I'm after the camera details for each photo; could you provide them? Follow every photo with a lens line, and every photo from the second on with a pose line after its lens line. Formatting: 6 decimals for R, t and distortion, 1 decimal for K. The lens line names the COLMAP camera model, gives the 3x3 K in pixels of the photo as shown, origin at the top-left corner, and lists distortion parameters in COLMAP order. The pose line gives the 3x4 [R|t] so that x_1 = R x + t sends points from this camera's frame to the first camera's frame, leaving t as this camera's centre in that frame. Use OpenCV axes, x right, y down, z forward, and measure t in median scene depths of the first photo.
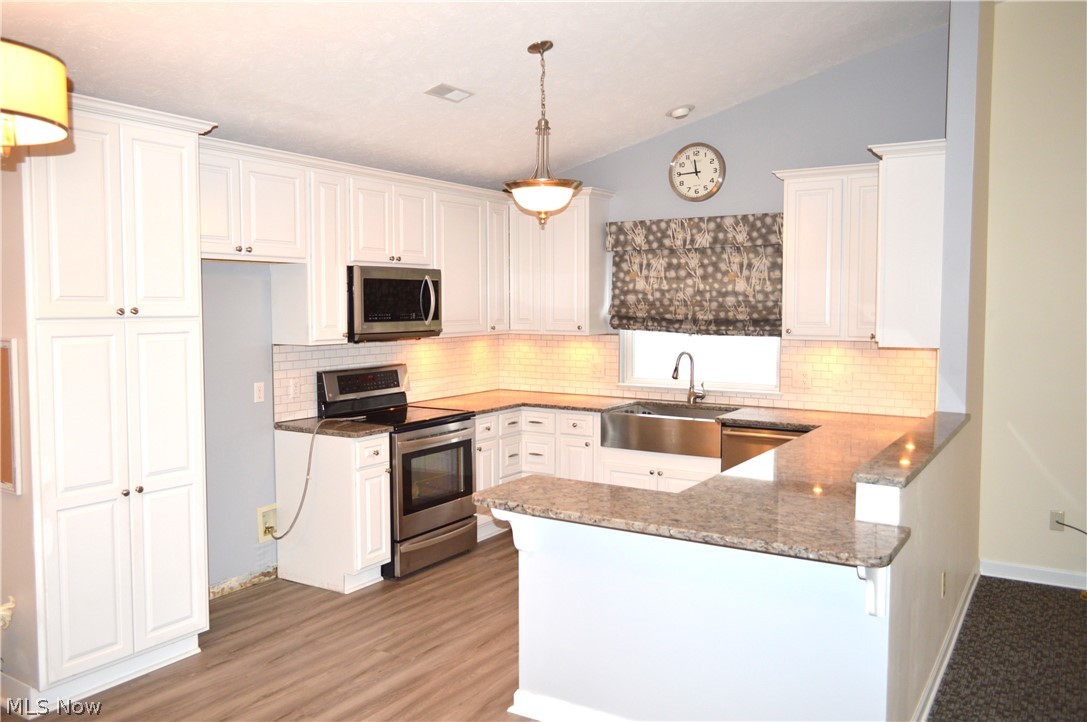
lens RADIAL K [[857.3, 0, 552.1], [0, 857.3, 369.5], [0, 0, 1]] dist [0.035672, -0.011219]
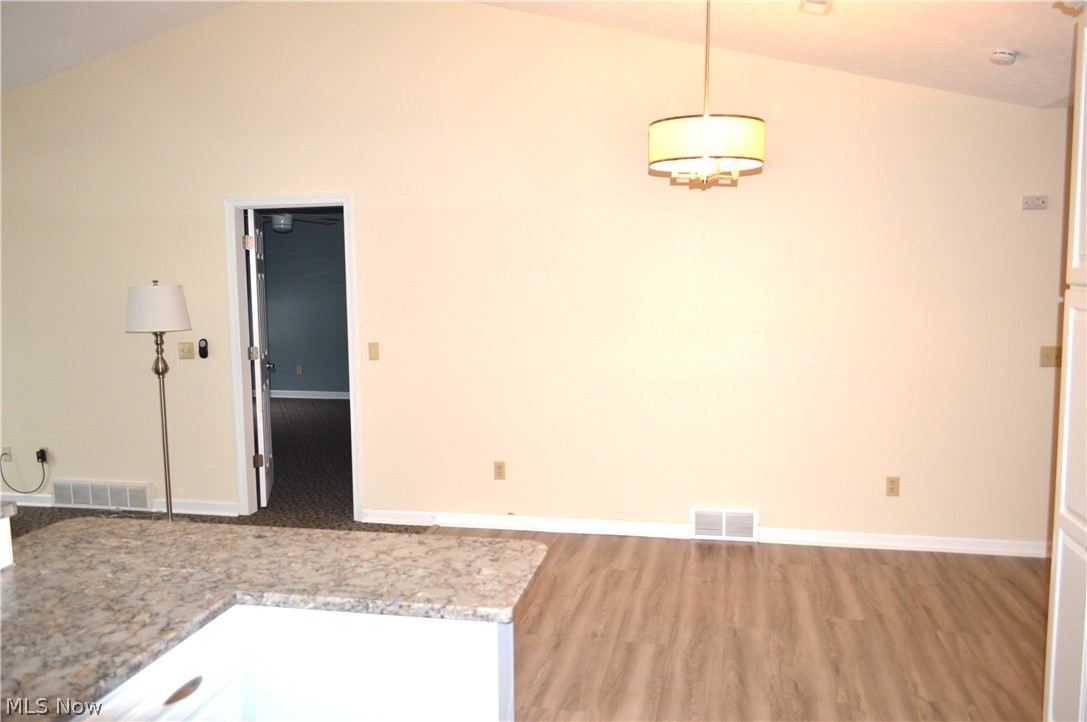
lens RADIAL K [[857.3, 0, 543.2], [0, 857.3, 361.8], [0, 0, 1]] dist [0.035672, -0.011219]
pose [[-0.940436, 0.037707, -0.337872, 0.170543], [-0.017031, 0.987357, 0.157595, -0.140575], [0.339543, 0.153963, -0.927904, 1.956667]]
